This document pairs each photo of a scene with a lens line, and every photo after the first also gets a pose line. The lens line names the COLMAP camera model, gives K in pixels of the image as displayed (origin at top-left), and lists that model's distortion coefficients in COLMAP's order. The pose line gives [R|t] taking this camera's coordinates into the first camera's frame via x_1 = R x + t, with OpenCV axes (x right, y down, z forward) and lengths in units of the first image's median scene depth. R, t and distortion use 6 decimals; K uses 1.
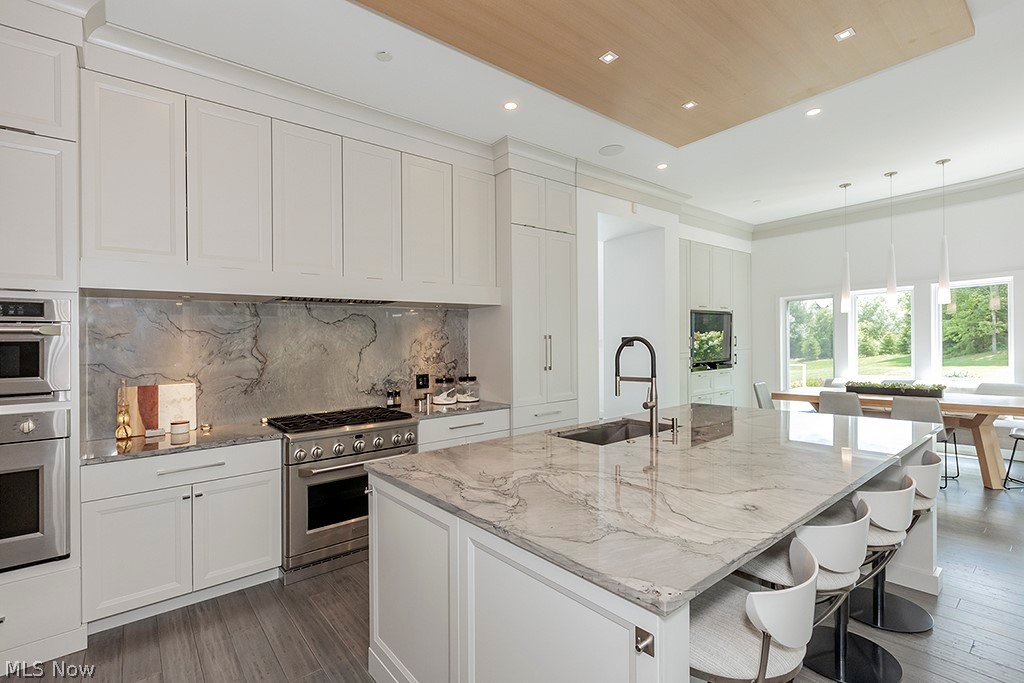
lens RADIAL K [[466.6, 0, 504.6], [0, 466.6, 347.7], [0, 0, 1]] dist [0.000184, -0.000429]
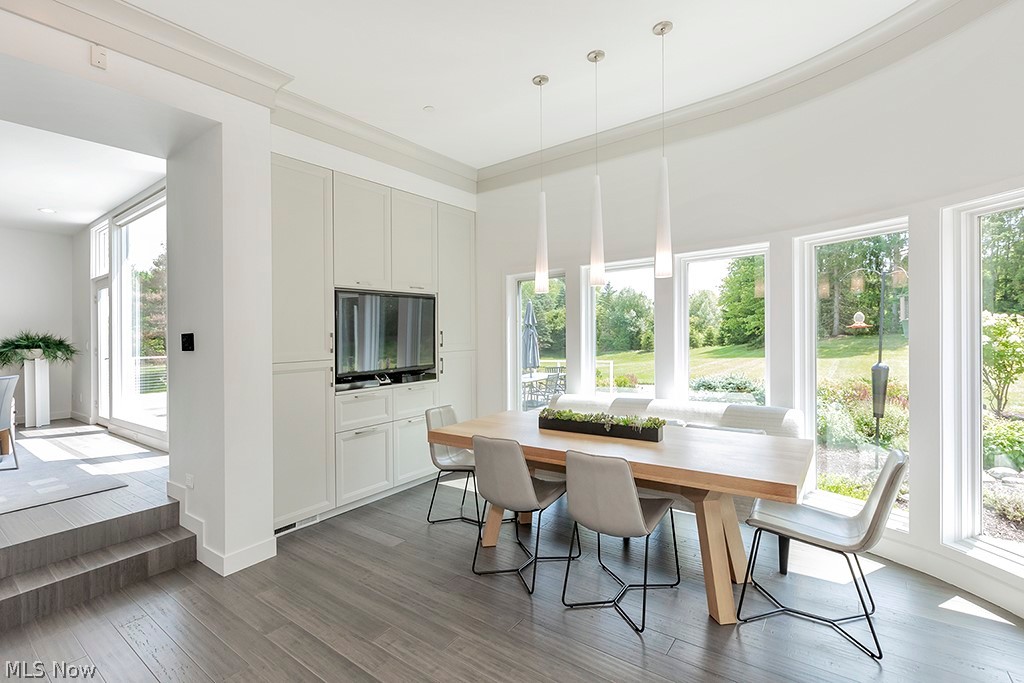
lens RADIAL K [[466.6, 0, 506.6], [0, 466.6, 342.9], [0, 0, 1]] dist [0.000184, -0.000429]
pose [[0.965654, -0.005033, 0.259784, 0.102422], [0.003594, 0.999975, 0.006015, -0.002955], [-0.259808, -0.004874, 0.965648, 0.083837]]
